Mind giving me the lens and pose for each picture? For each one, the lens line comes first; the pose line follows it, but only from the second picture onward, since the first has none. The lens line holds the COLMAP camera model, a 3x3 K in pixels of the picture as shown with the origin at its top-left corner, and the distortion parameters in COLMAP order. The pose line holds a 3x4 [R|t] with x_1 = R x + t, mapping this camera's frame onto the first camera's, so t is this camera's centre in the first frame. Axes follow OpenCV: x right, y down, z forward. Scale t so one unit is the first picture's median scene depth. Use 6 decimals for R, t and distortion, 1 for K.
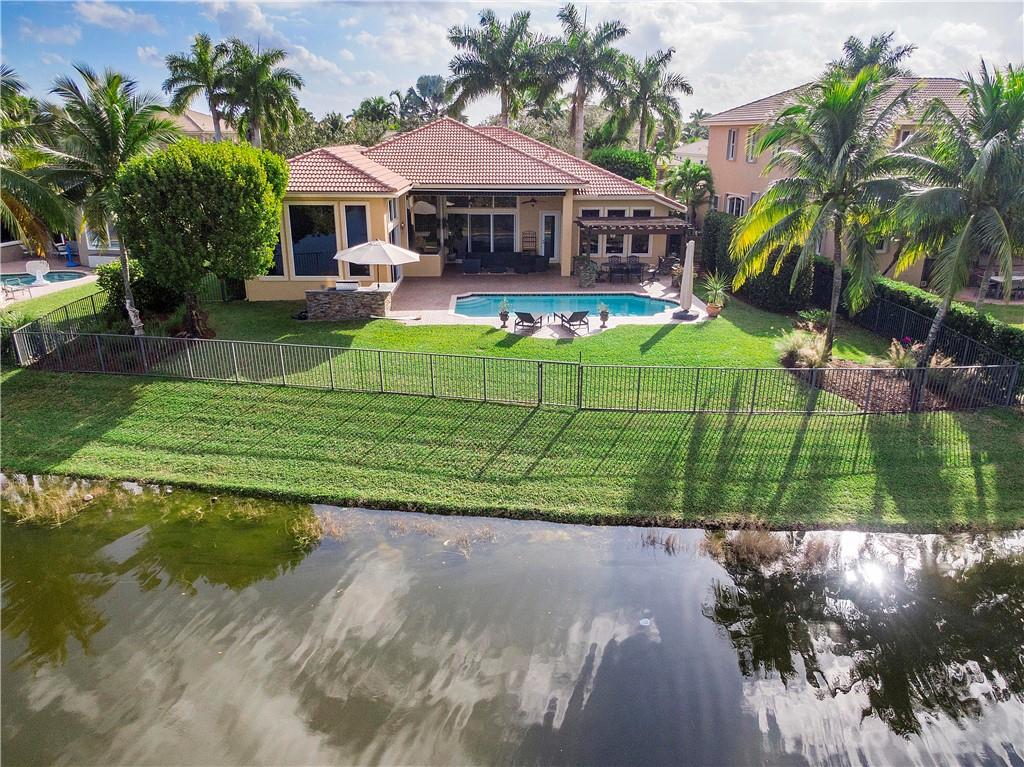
lens RADIAL K [[745.0, 0, 512.0], [0, 745.0, 383.5], [0, 0, 1]] dist [-0.002476, -0.000758]
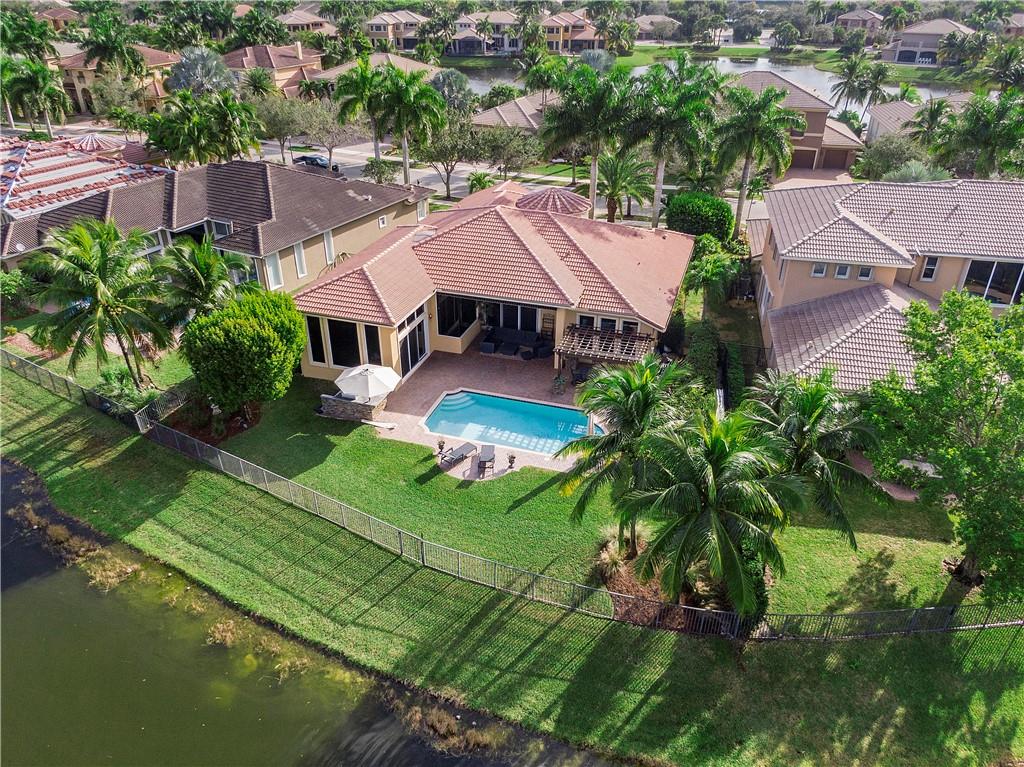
lens RADIAL K [[718.0, 0, 512.0], [0, 718.0, 383.5], [0, 0, 1]] dist [0.000780, -0.000632]
pose [[0.945990, 0.161760, -0.280958, 0.536953], [-0.108478, 0.974610, 0.195880, -0.550664], [0.305510, -0.154823, 0.939518, -0.190778]]
